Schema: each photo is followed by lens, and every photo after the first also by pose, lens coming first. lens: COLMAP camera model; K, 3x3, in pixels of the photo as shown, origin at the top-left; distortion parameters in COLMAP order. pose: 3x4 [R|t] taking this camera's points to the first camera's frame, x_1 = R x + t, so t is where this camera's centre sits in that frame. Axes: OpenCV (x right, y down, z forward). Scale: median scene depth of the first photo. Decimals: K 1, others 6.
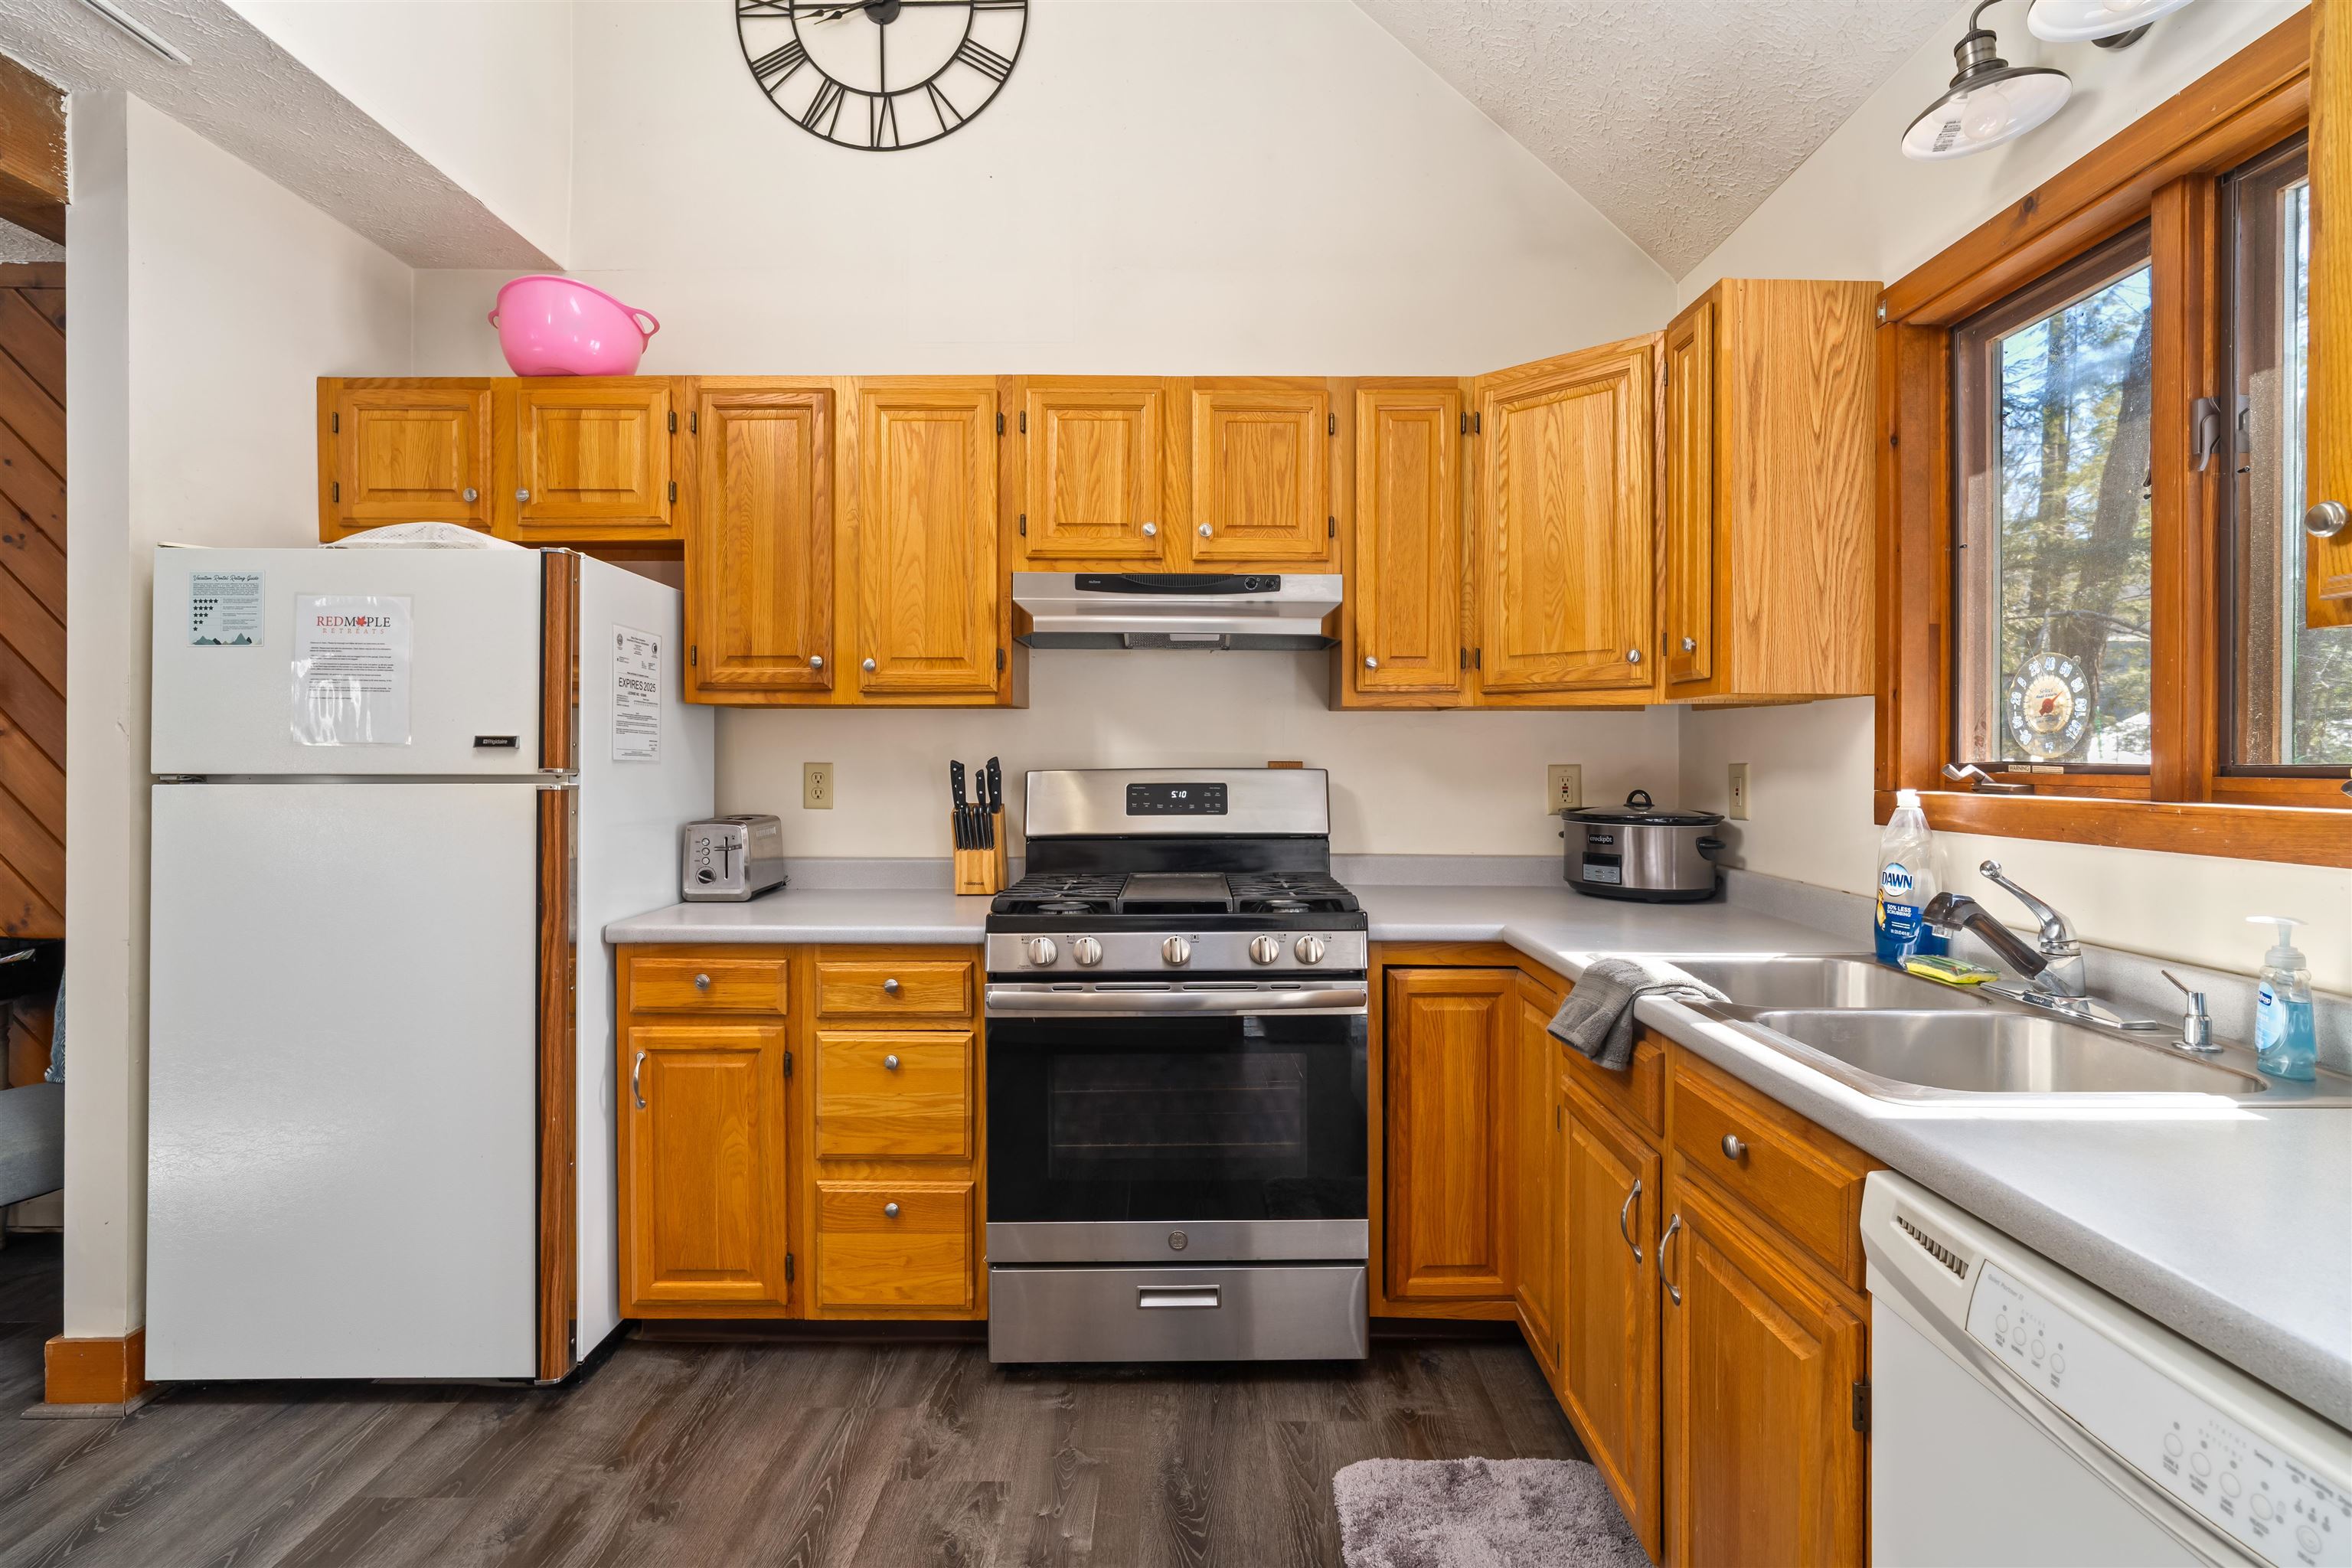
lens RADIAL K [[1118.4, 0, 1187.5], [0, 1118.4, 758.3], [0, 0, 1]] dist [-0.017924, 0.010311]
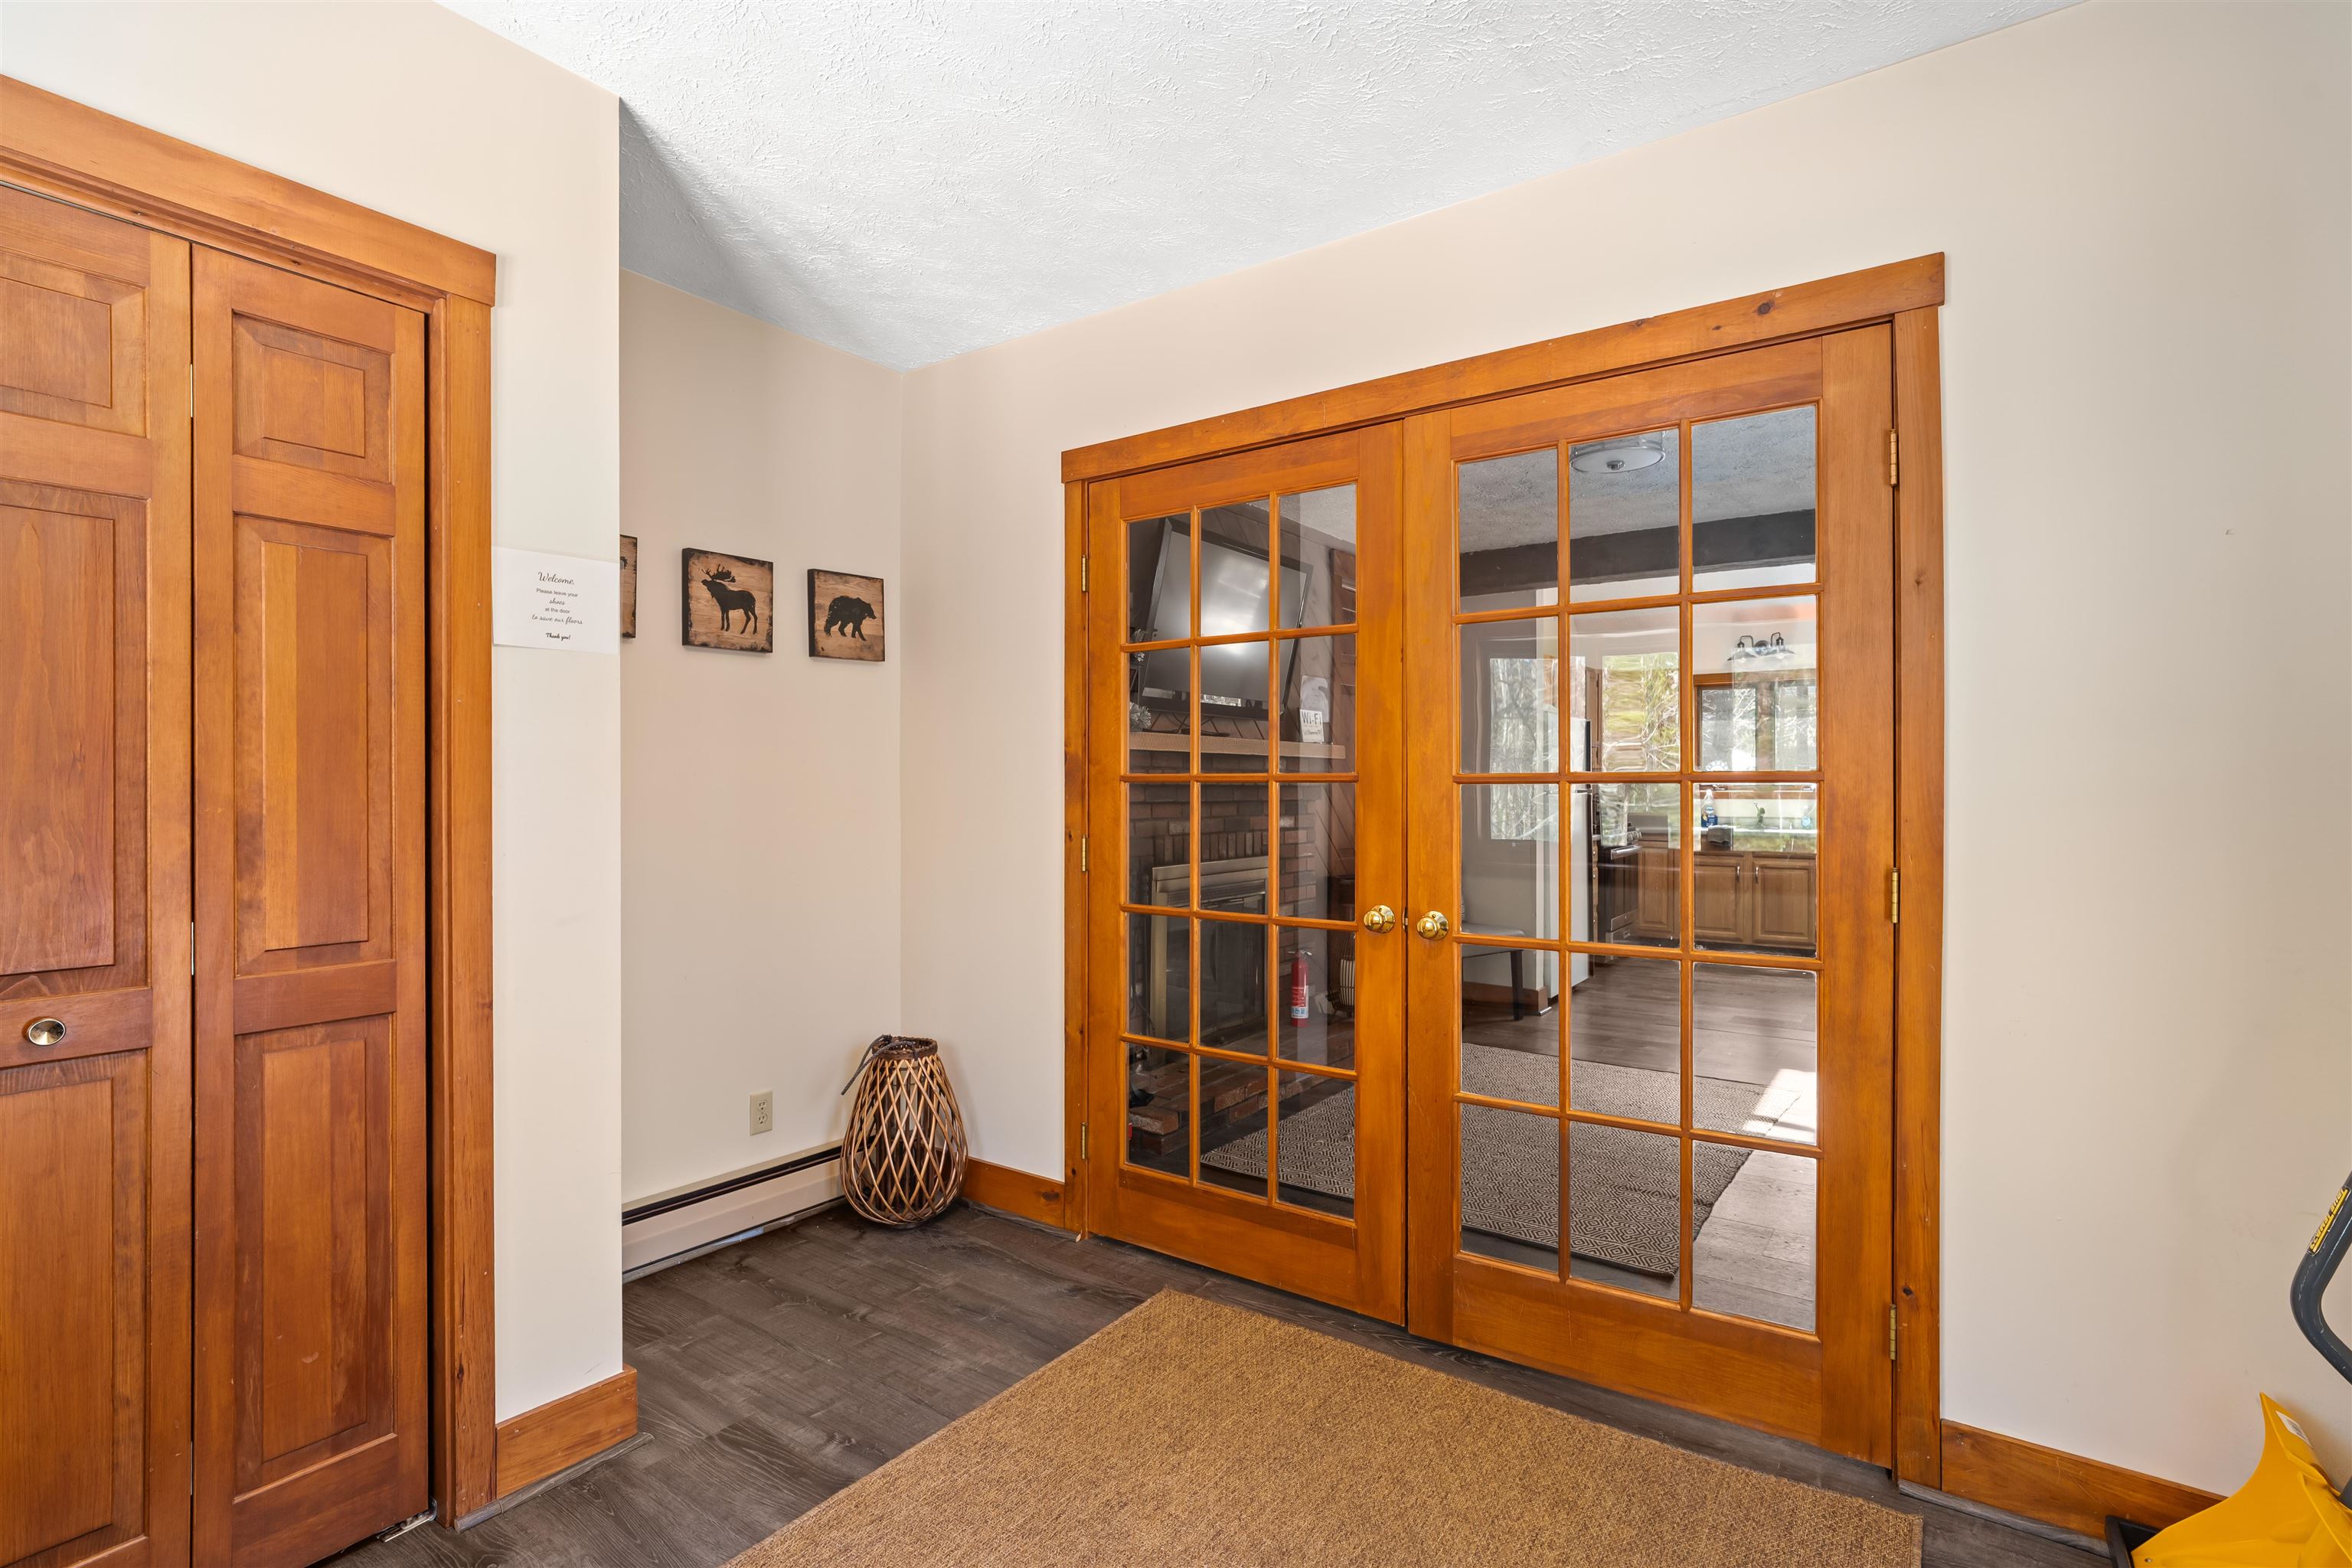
lens RADIAL K [[1108.1, 0, 1187.5], [0, 1108.1, 778.7], [0, 0, 1]] dist [-0.008290, 0.000730]
pose [[0.577291, -0.000768, 0.816538, -3.457056], [-0.000457, 0.999999, 0.001263, -0.018442], [-0.816538, -0.001102, 0.577290, 0.092390]]
